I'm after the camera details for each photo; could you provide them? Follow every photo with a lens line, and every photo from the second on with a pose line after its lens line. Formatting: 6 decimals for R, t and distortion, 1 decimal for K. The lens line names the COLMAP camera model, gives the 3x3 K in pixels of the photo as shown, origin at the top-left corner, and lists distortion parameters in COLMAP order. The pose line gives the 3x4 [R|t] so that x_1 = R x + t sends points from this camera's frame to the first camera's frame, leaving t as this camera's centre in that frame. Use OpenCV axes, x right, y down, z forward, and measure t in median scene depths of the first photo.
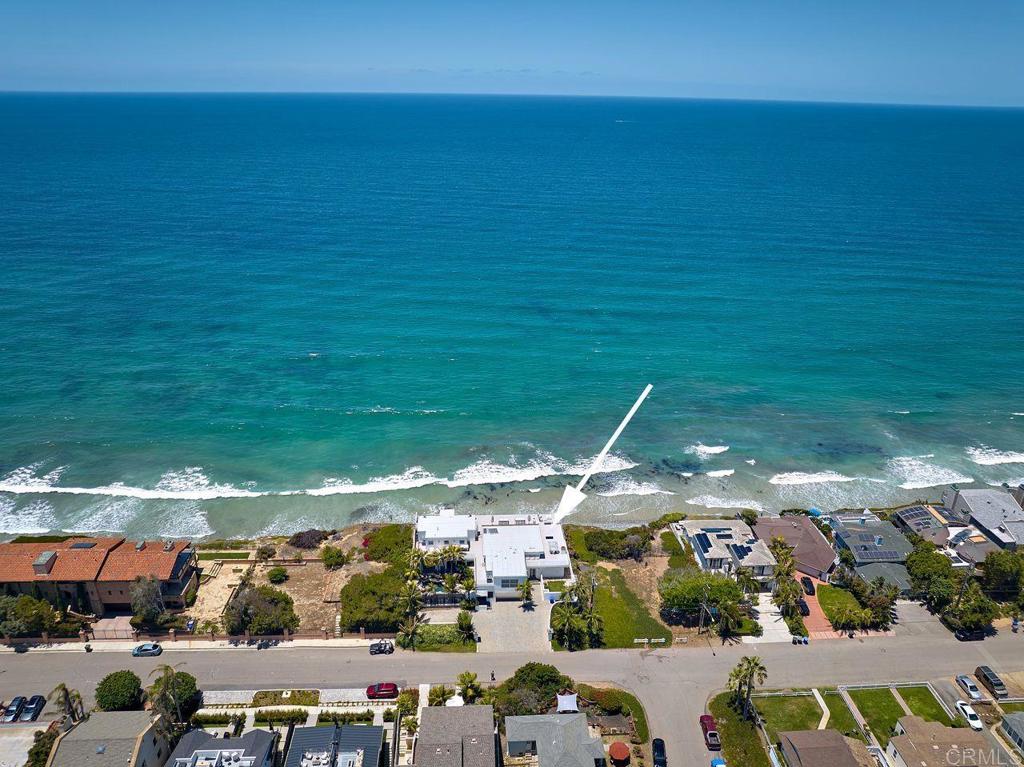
lens RADIAL K [[720.6, 0, 512.0], [0, 720.6, 383.5], [0, 0, 1]] dist [-0.032267, -0.001505]
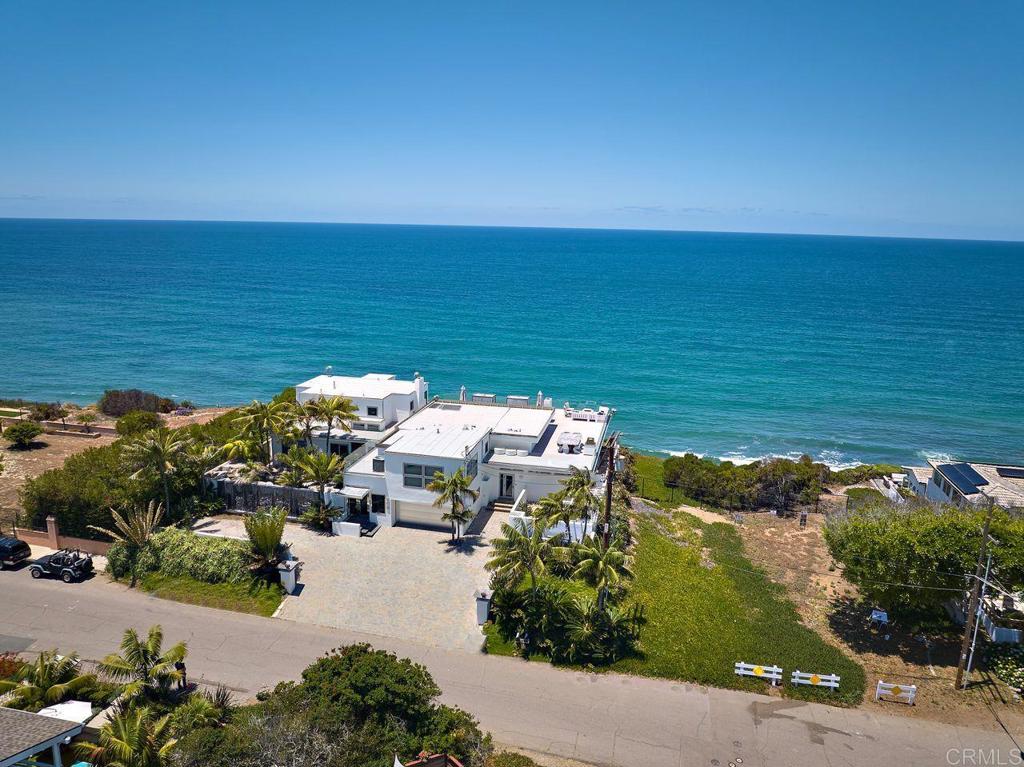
lens RADIAL K [[720.6, 0, 512.0], [0, 720.6, 383.5], [0, 0, 1]] dist [-0.032267, -0.001505]
pose [[0.962621, 0.063988, -0.263184, 0.145330], [-0.109122, 0.980966, -0.160621, 0.287473], [0.247896, 0.183336, 0.951281, 0.629209]]
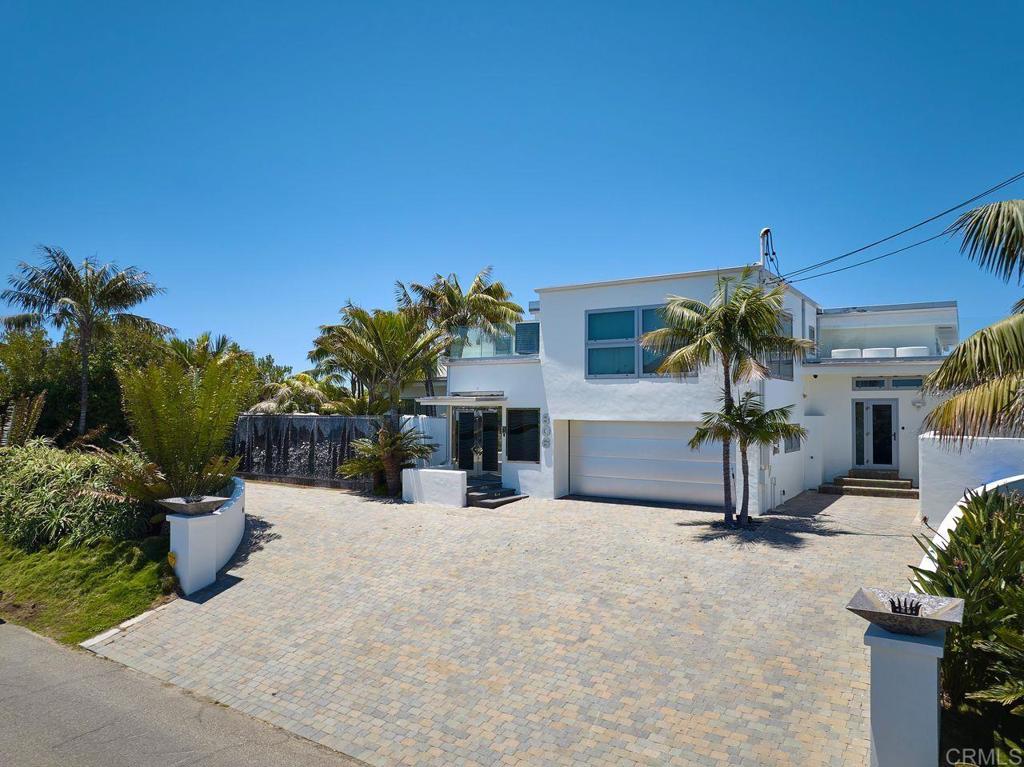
lens RADIAL K [[720.6, 0, 512.0], [0, 720.6, 383.5], [0, 0, 1]] dist [-0.032267, -0.001505]
pose [[0.804260, -0.037498, -0.593093, 0.060702], [-0.217994, 0.909822, -0.353132, 0.342621], [0.552851, 0.413301, 0.723559, 0.891291]]
